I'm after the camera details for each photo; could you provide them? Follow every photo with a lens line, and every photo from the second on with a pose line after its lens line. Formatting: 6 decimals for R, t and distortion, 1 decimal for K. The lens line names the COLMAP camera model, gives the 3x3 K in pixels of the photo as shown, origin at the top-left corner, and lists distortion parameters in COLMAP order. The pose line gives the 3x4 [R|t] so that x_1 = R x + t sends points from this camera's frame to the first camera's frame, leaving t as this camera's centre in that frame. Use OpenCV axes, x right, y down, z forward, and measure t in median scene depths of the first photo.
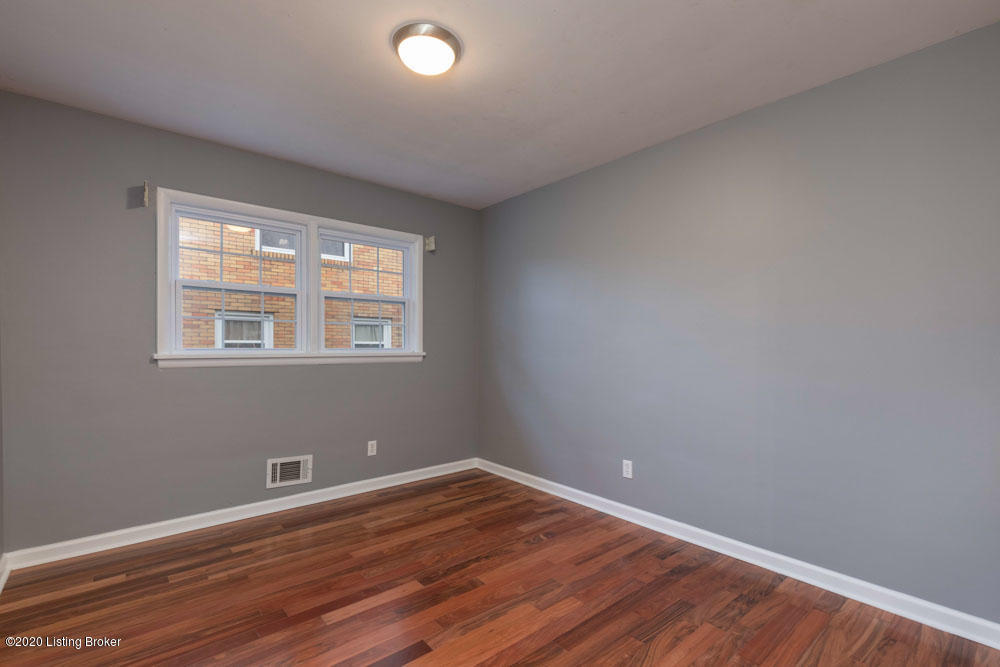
lens RADIAL K [[457.9, 0, 498.7], [0, 457.9, 338.0], [0, 0, 1]] dist [0.001278, -0.000057]
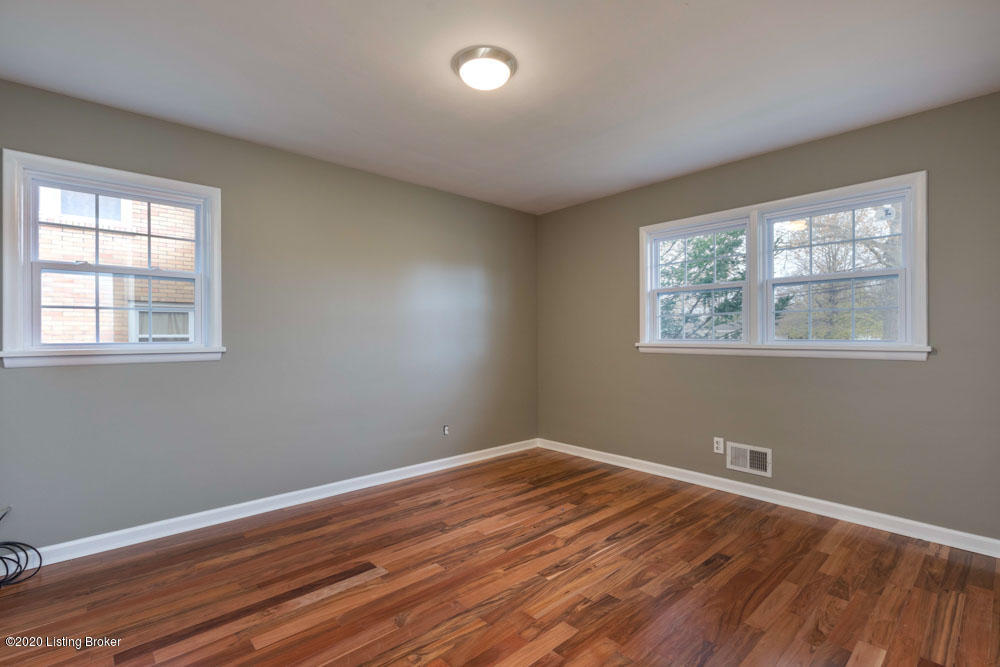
lens RADIAL K [[463.9, 0, 500.7], [0, 463.9, 330.2], [0, 0, 1]] dist [-0.001456, -0.000172]
pose [[0.972346, -0.002692, 0.233531, -0.372522], [0.002885, 0.999996, -0.000485, -0.001347], [-0.233529, 0.001145, 0.972349, -0.078063]]
